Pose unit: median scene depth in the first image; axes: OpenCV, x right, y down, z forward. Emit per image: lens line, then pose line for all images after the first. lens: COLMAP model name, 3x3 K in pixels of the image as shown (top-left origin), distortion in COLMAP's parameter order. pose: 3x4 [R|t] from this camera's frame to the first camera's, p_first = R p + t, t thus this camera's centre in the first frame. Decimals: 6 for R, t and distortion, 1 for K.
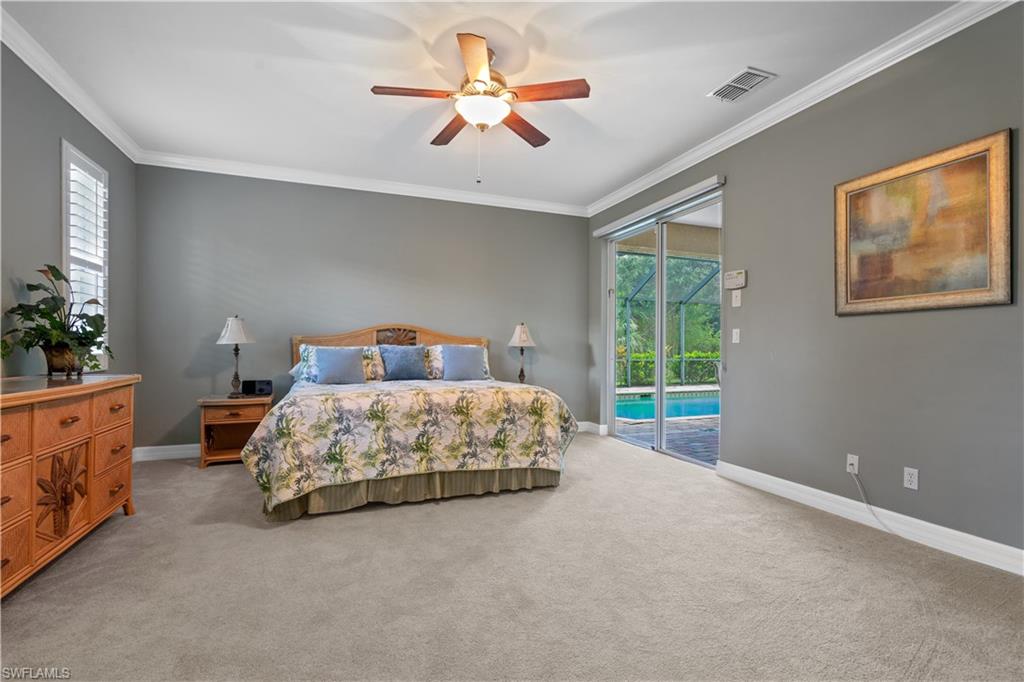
lens RADIAL K [[471.9, 0, 516.2], [0, 471.9, 340.8], [0, 0, 1]] dist [-0.003930, 0.001313]
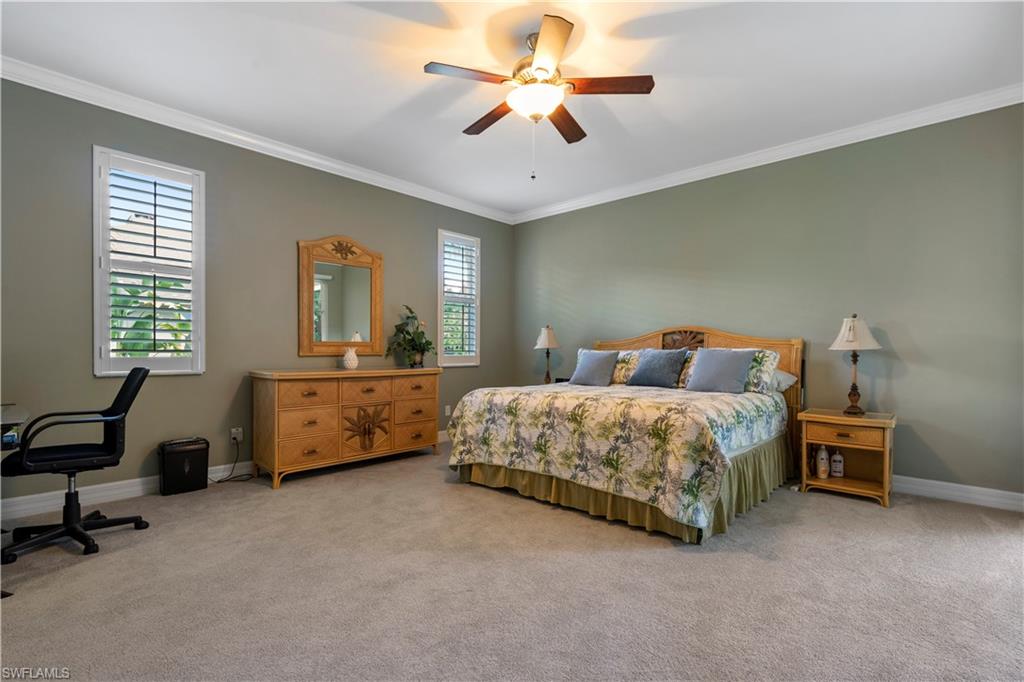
lens RADIAL K [[471.9, 0, 516.2], [0, 471.9, 340.8], [0, 0, 1]] dist [-0.003930, 0.001313]
pose [[0.438665, -0.020963, -0.898406, 0.690359], [0.010843, 0.999779, -0.018034, 0.009674], [0.898585, -0.001830, 0.438795, 0.490532]]
